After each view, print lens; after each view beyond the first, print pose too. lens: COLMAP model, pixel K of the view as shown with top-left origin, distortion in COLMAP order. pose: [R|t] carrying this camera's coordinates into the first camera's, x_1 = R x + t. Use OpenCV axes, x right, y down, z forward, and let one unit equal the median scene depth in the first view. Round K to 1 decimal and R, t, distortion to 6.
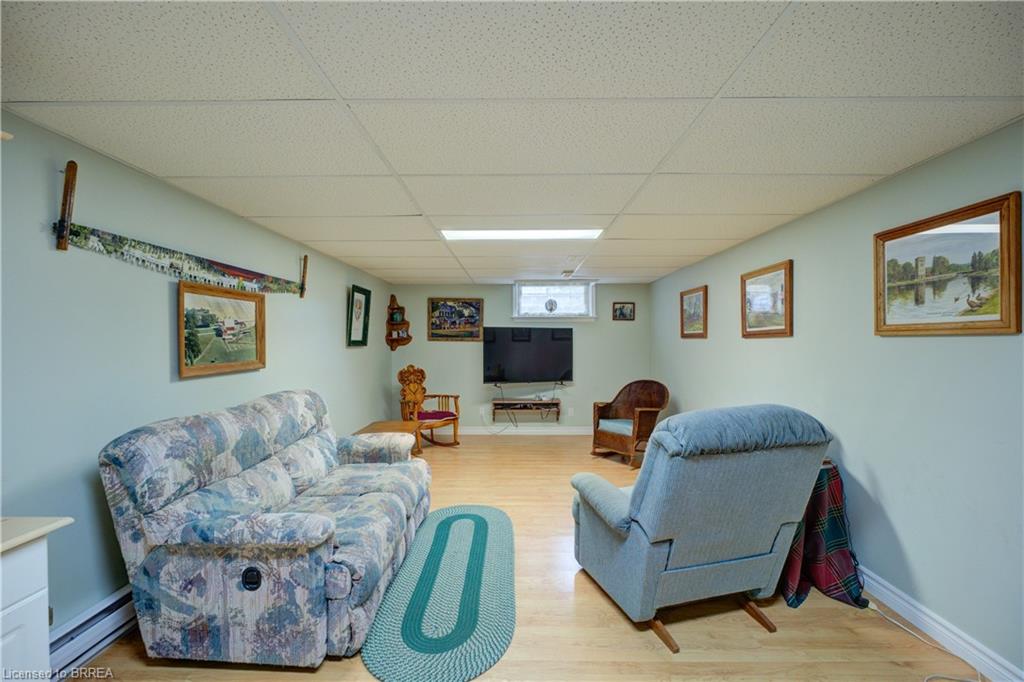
lens RADIAL K [[406.9, 0, 509.3], [0, 406.9, 339.7], [0, 0, 1]] dist [-0.002156, -0.000142]
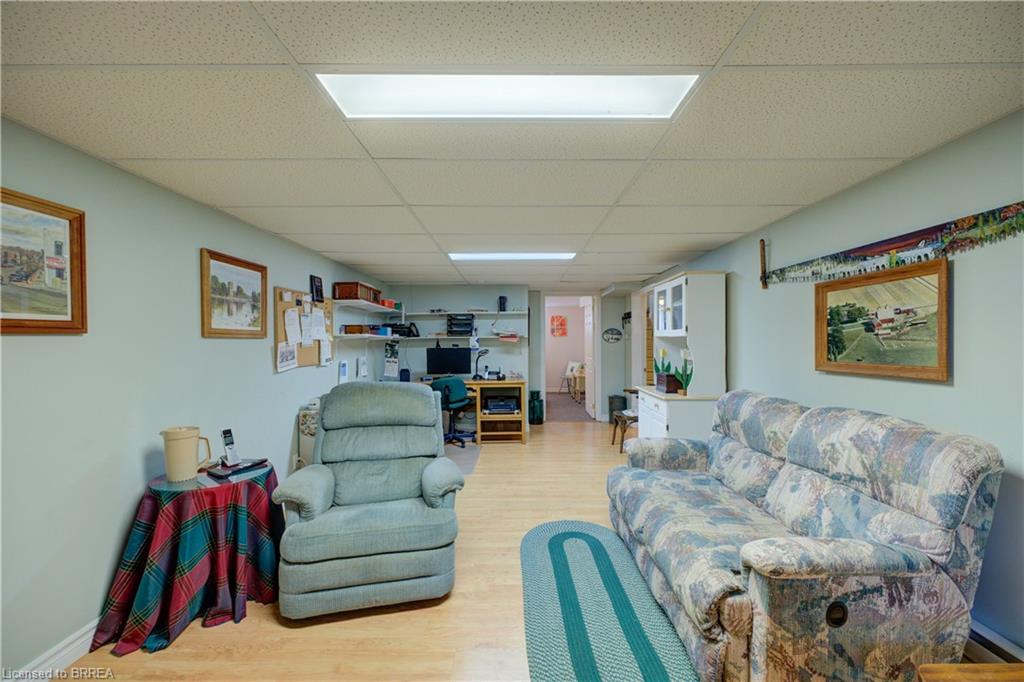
lens RADIAL K [[406.9, 0, 513.2], [0, 406.9, 341.9], [0, 0, 1]] dist [-0.002156, -0.000142]
pose [[-0.999801, 0.006764, -0.018770, 0.051288], [0.006820, 0.999972, -0.002919, 0.012015], [0.018750, -0.003047, -0.999820, 2.002374]]
